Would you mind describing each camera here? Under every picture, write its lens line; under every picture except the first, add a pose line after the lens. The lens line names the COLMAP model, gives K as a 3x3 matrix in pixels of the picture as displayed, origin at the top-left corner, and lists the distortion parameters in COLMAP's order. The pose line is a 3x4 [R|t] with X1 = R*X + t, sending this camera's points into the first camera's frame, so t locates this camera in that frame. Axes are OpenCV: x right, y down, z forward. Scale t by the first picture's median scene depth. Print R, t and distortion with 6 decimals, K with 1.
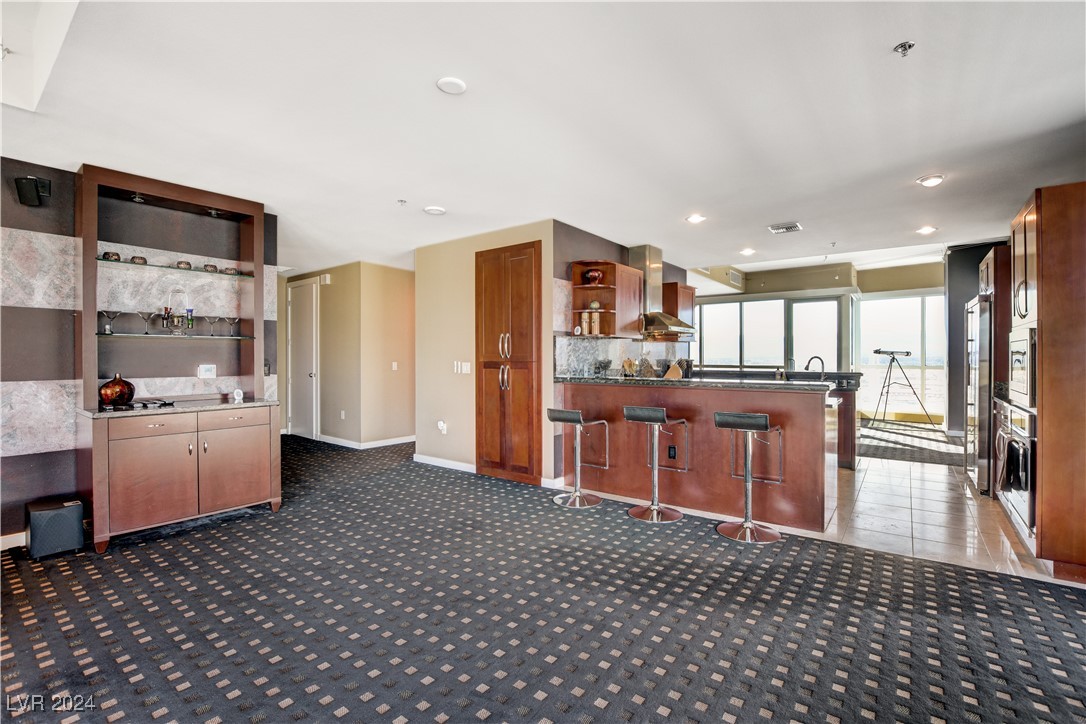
lens RADIAL K [[485.0, 0, 552.3], [0, 485.0, 356.0], [0, 0, 1]] dist [-0.019506, 0.000583]
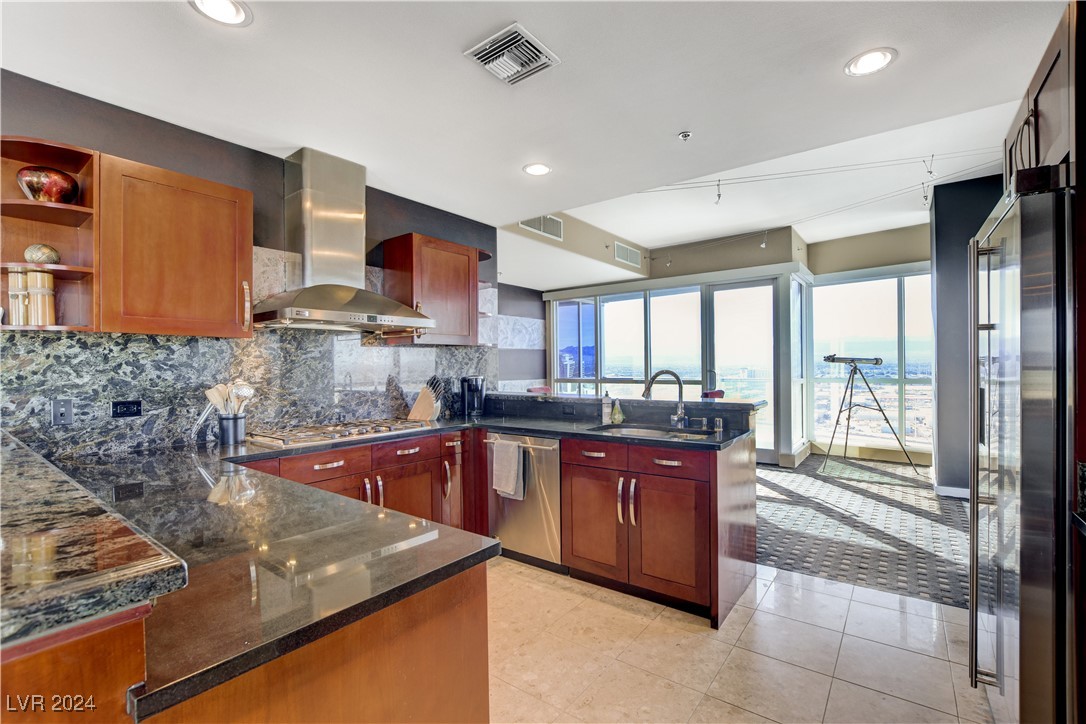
lens RADIAL K [[476.9, 0, 547.0], [0, 476.9, 365.5], [0, 0, 1]] dist [-0.015480, 0.000248]
pose [[0.999904, -0.010849, -0.008661, 0.516797], [0.010845, 0.999941, -0.000515, -0.006492], [0.008666, 0.000421, 0.999962, 0.607187]]
